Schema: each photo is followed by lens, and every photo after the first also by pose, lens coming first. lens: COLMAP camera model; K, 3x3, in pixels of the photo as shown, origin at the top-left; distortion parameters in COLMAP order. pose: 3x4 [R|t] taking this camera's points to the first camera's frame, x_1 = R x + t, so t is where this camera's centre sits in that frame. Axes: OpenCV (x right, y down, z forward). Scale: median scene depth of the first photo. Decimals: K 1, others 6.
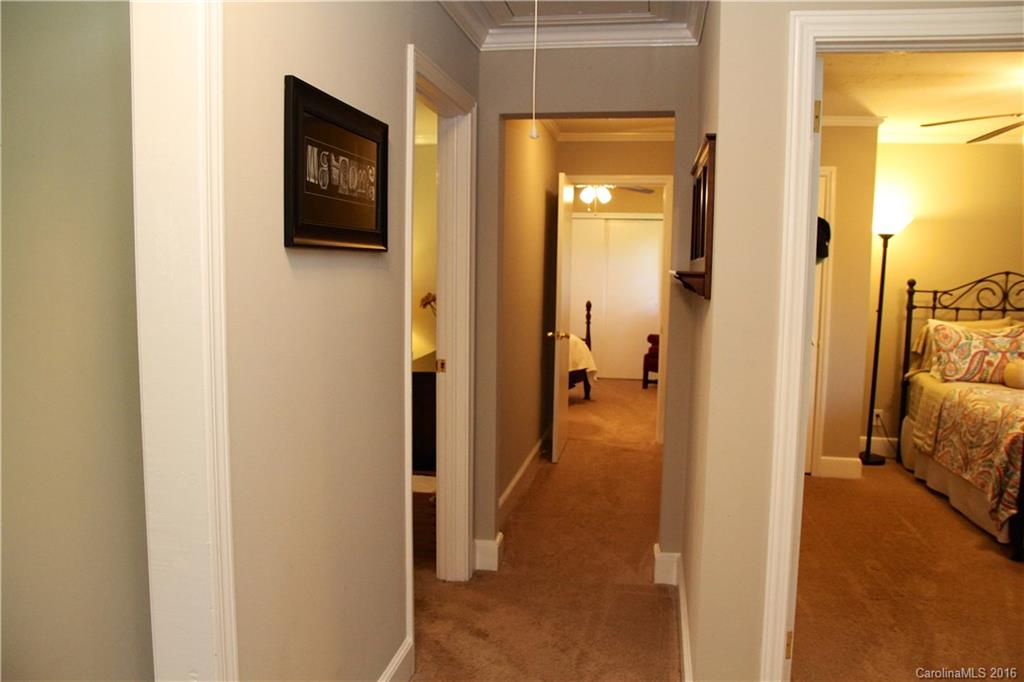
lens RADIAL K [[784.7, 0, 503.5], [0, 784.7, 352.0], [0, 0, 1]] dist [-0.083075, 0.042507]
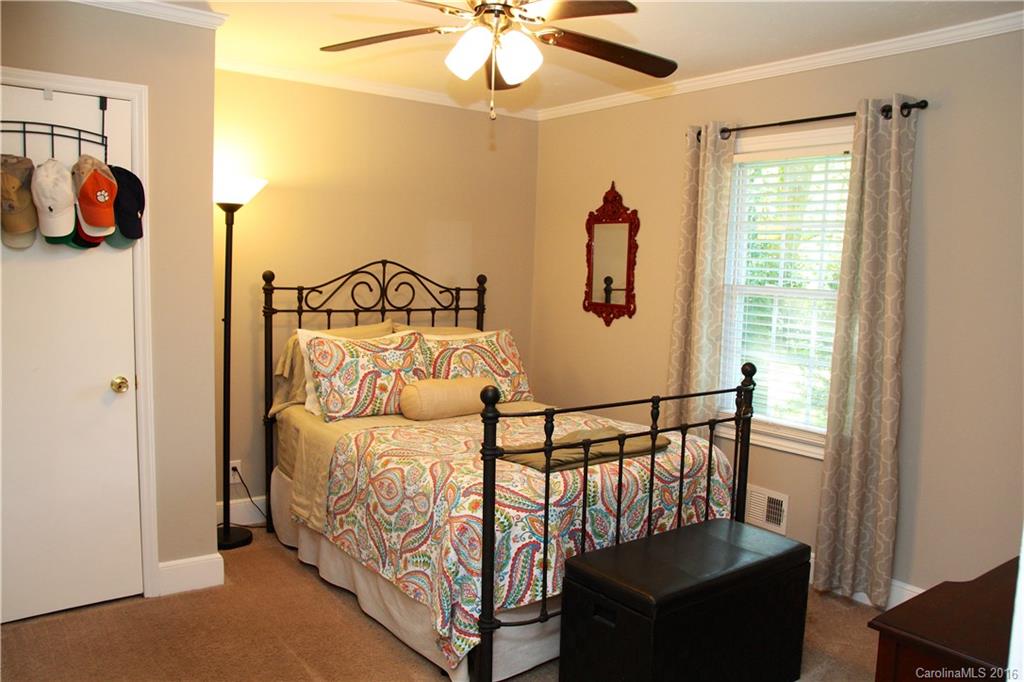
lens RADIAL K [[784.7, 0, 516.8], [0, 784.7, 351.7], [0, 0, 1]] dist [-0.083075, 0.042507]
pose [[0.669367, -0.076381, 0.738995, 0.162913], [0.061450, 0.996985, 0.047386, -0.043455], [-0.740386, 0.013692, 0.672042, 0.376834]]
